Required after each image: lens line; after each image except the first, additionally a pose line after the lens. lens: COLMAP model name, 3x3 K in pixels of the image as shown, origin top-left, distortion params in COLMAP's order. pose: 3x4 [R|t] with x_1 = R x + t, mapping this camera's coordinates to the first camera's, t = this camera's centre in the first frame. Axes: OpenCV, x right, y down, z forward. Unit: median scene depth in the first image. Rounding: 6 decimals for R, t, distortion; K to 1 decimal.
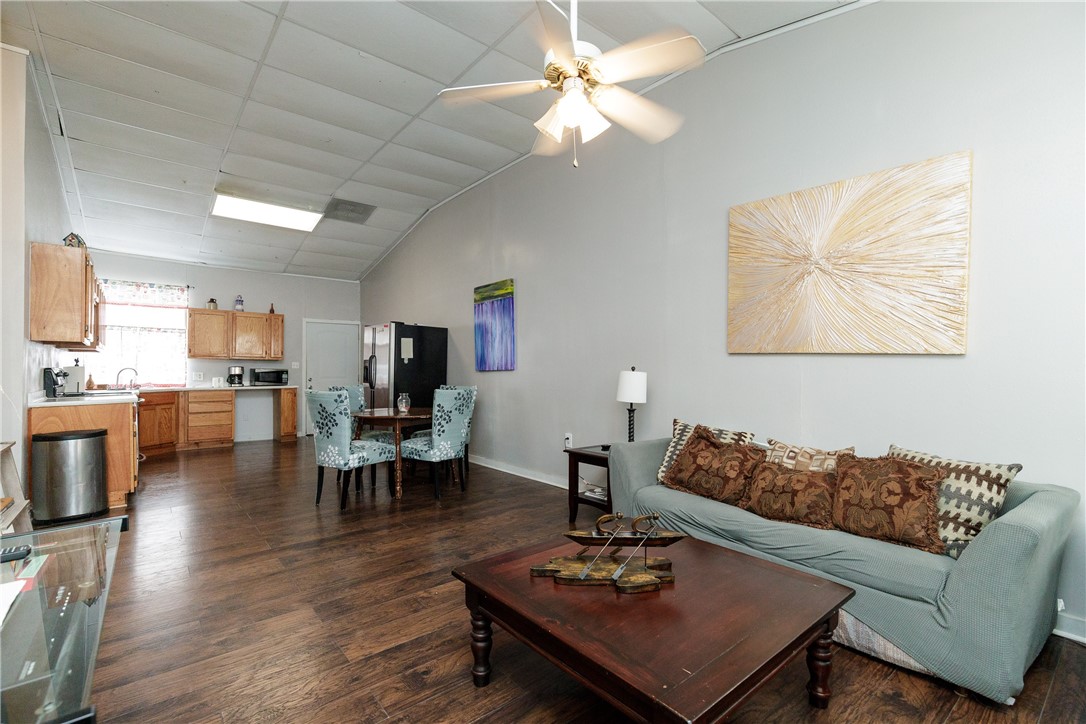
lens RADIAL K [[493.3, 0, 523.6], [0, 493.3, 365.1], [0, 0, 1]] dist [0.009802, -0.001290]
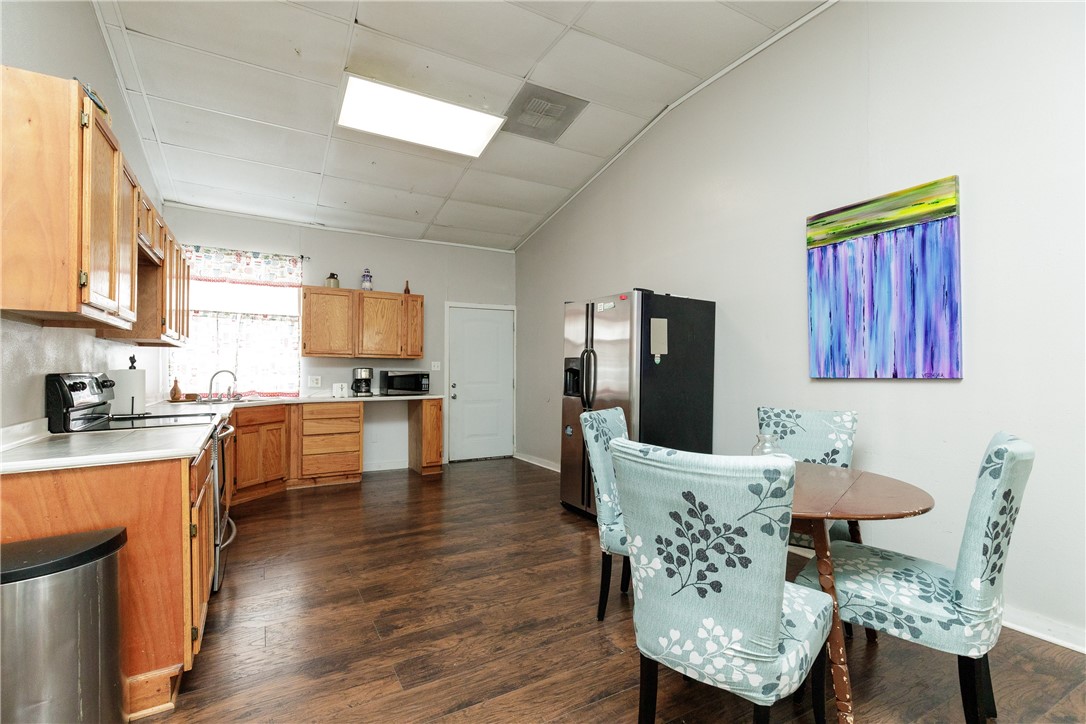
lens RADIAL K [[493.3, 0, 525.4], [0, 493.3, 365.7], [0, 0, 1]] dist [0.009802, -0.001290]
pose [[0.986308, -0.000166, -0.164914, -0.293157], [0.000541, 0.999997, 0.002227, -0.002620], [0.164913, -0.002285, 0.986306, 0.424060]]
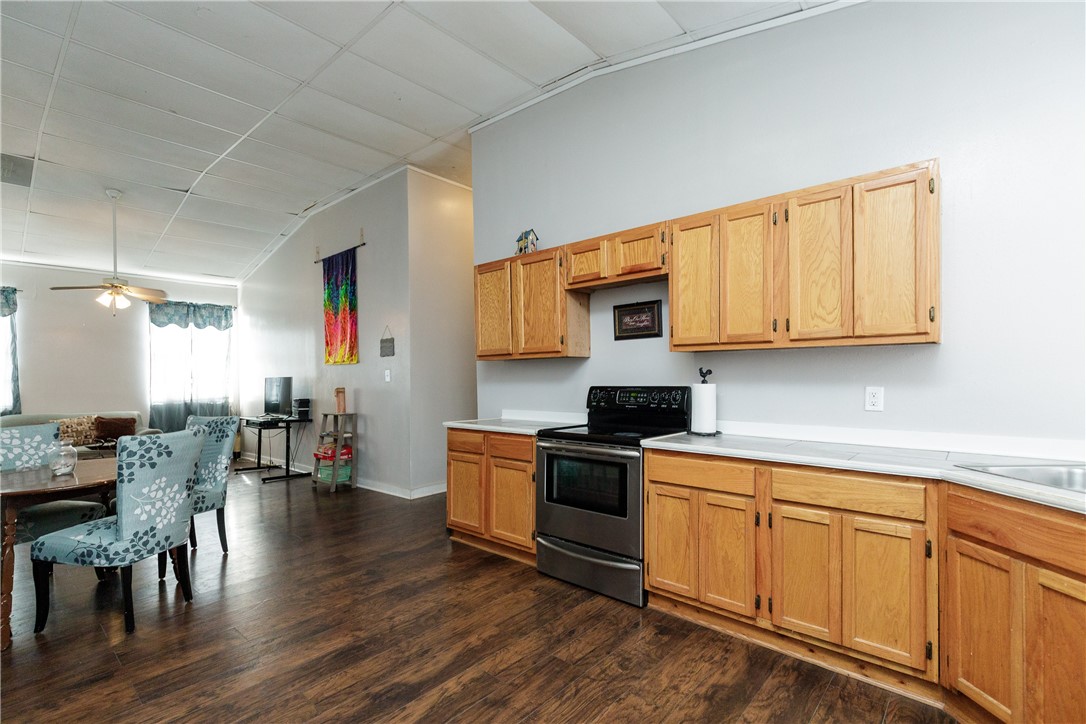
lens RADIAL K [[493.3, 0, 515.4], [0, 493.3, 376.9], [0, 0, 1]] dist [0.009802, -0.001290]
pose [[-0.986842, 0.013116, -0.161158, -0.518187], [0.014544, 0.999865, -0.007680, -0.003256], [0.161035, -0.009923, -0.986899, 1.283110]]
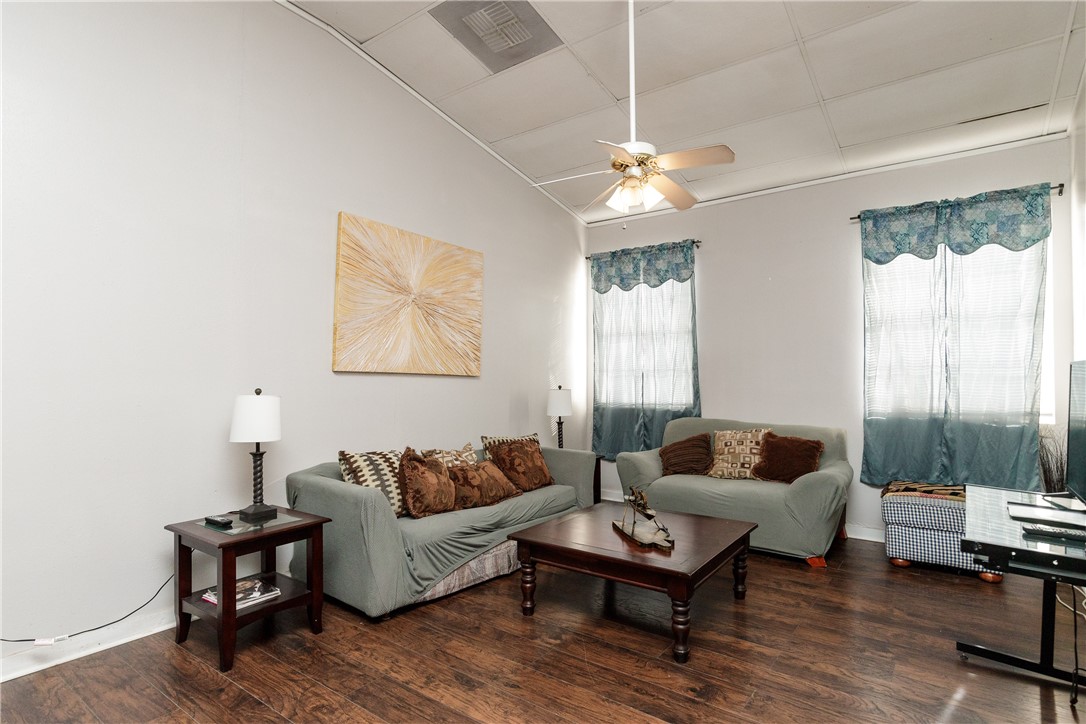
lens RADIAL K [[525.8, 0, 600.0], [0, 525.8, 372.4], [0, 0, 1]] dist [0.002859, -0.001110]
pose [[-0.317032, 0.003650, 0.948408, -0.357911], [-0.003784, 0.999980, -0.005114, -0.010400], [-0.948407, -0.005210, -0.317012, 0.466059]]
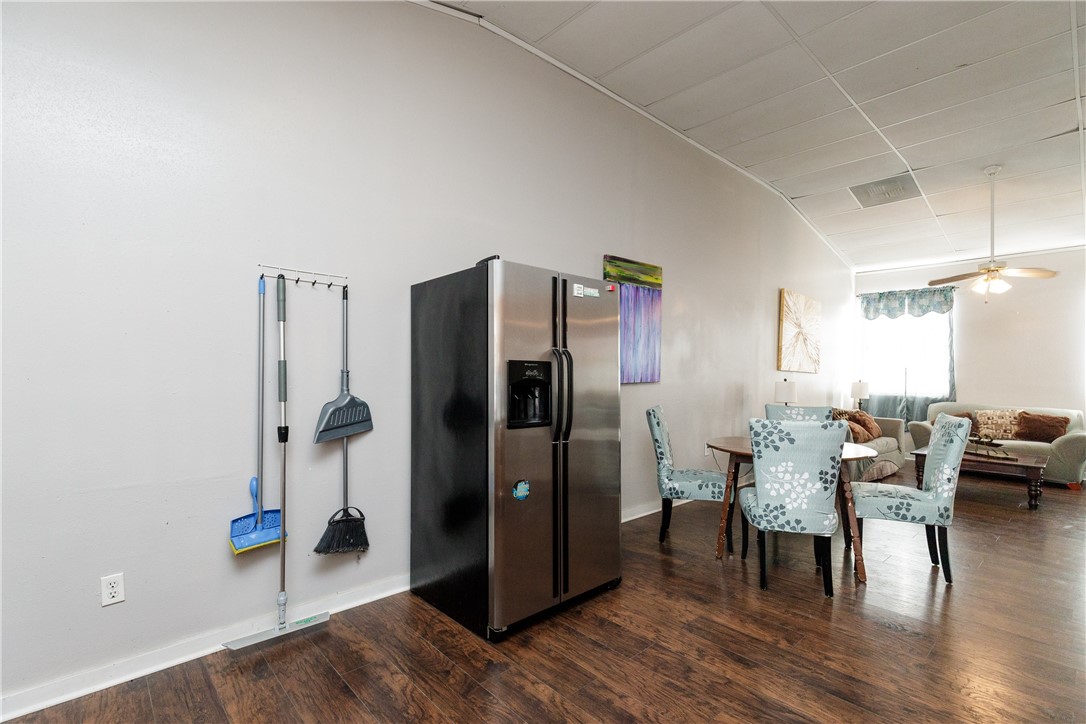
lens RADIAL K [[493.3, 0, 570.1], [0, 493.3, 371.4], [0, 0, 1]] dist [0.009802, -0.001290]
pose [[-0.095370, -0.001545, 0.995441, -0.707544], [-0.016078, 0.999871, 0.000012, -0.004147], [-0.995312, -0.016003, -0.095383, 1.068006]]
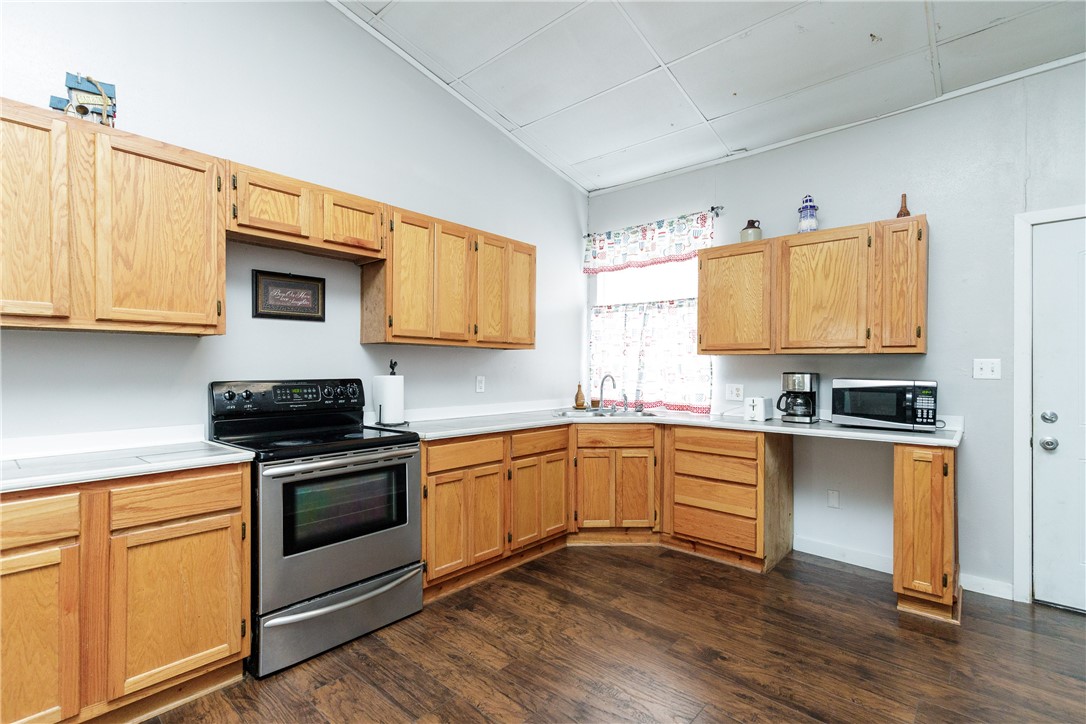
lens RADIAL K [[493.3, 0, 548.7], [0, 493.3, 367.4], [0, 0, 1]] dist [0.009802, -0.001290]
pose [[0.182454, 0.000576, -0.983214, -0.278073], [0.008500, 0.999962, 0.002163, -0.005252], [0.983178, -0.008752, 0.182443, 0.915374]]
